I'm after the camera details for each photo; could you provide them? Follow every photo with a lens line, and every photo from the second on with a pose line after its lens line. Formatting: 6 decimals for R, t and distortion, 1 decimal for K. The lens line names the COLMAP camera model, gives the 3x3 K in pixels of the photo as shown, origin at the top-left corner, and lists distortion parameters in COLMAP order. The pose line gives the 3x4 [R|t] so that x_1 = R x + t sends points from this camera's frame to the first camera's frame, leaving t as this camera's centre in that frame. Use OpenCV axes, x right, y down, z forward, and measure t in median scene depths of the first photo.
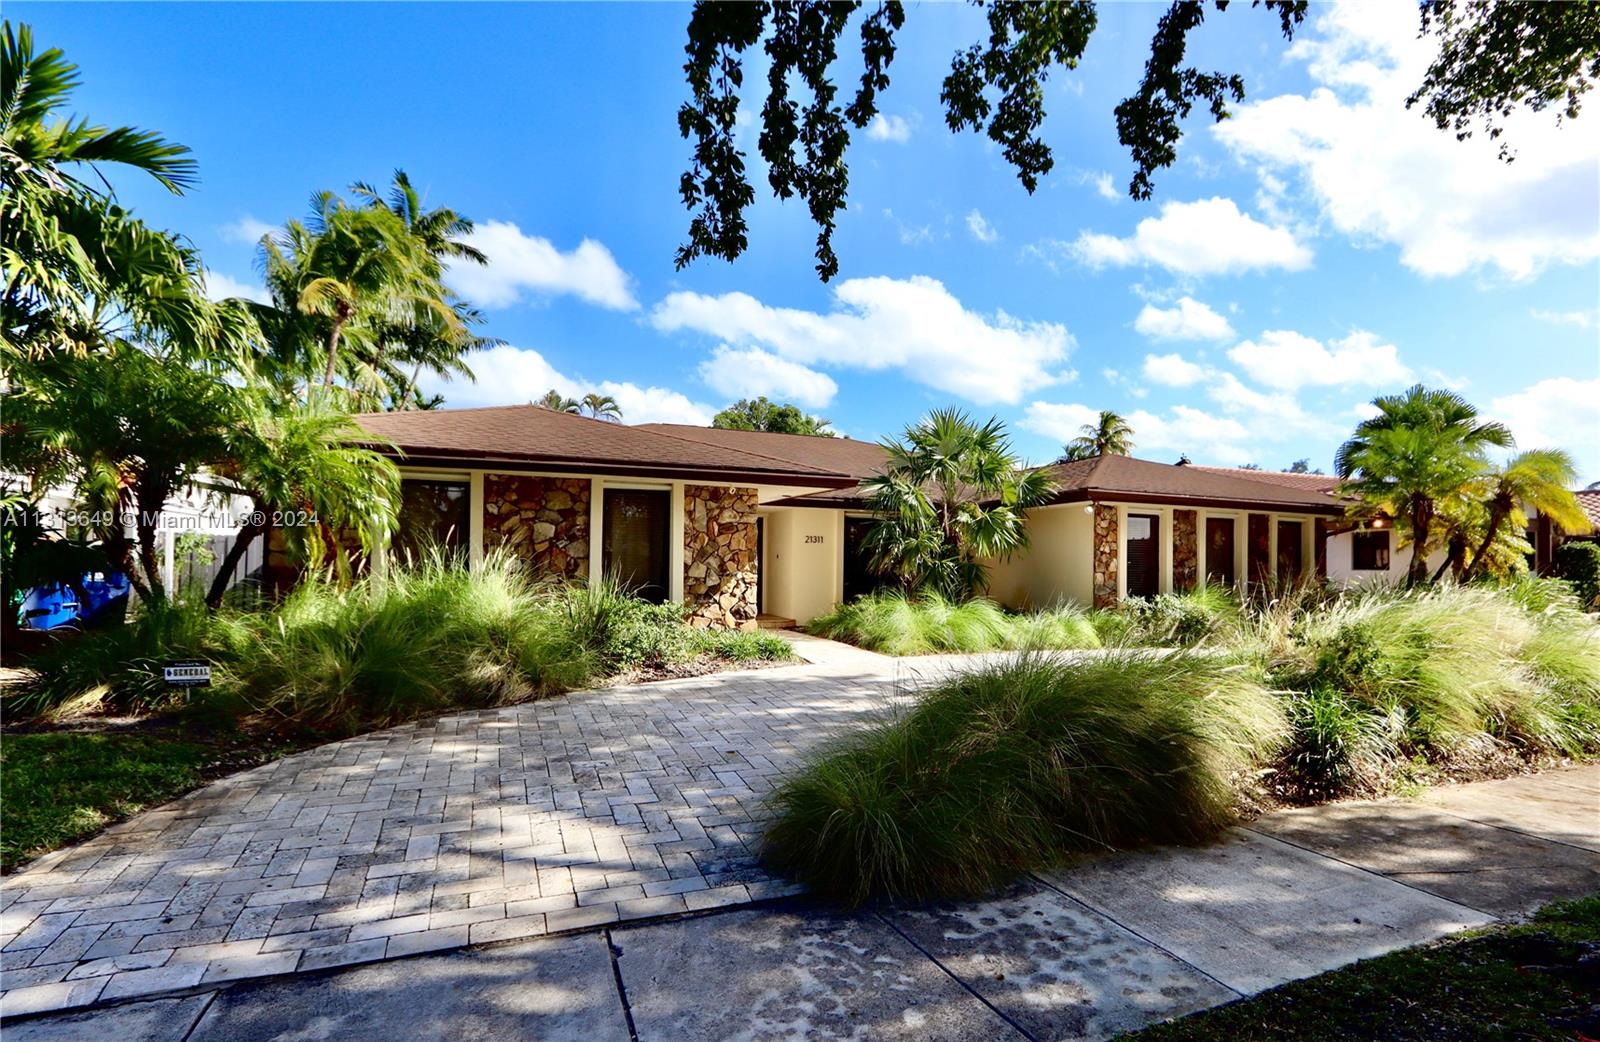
lens RADIAL K [[794.4, 0, 836.2], [0, 794.4, 516.5], [0, 0, 1]] dist [-0.012510, -0.000403]
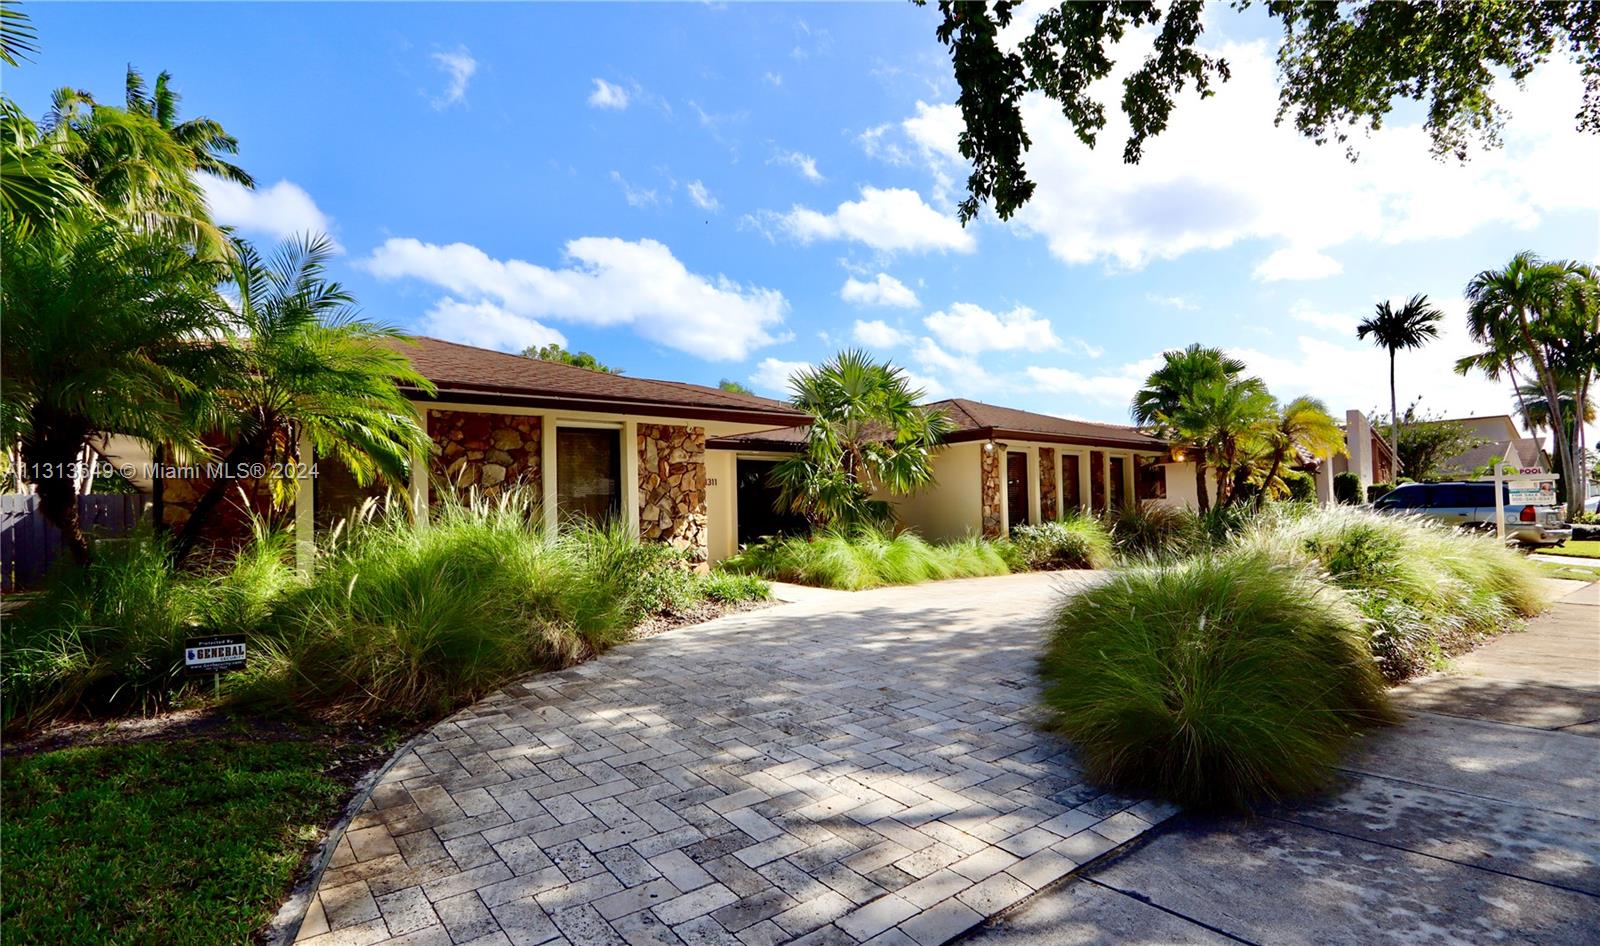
lens RADIAL K [[765.9, 0, 795.4], [0, 765.9, 449.9], [0, 0, 1]] dist [-0.012721, 0.001586]
pose [[0.963882, -0.010880, 0.266107, -0.270886], [0.016597, 0.999677, -0.019243, 0.013690], [-0.265812, 0.022964, 0.963751, 0.074930]]
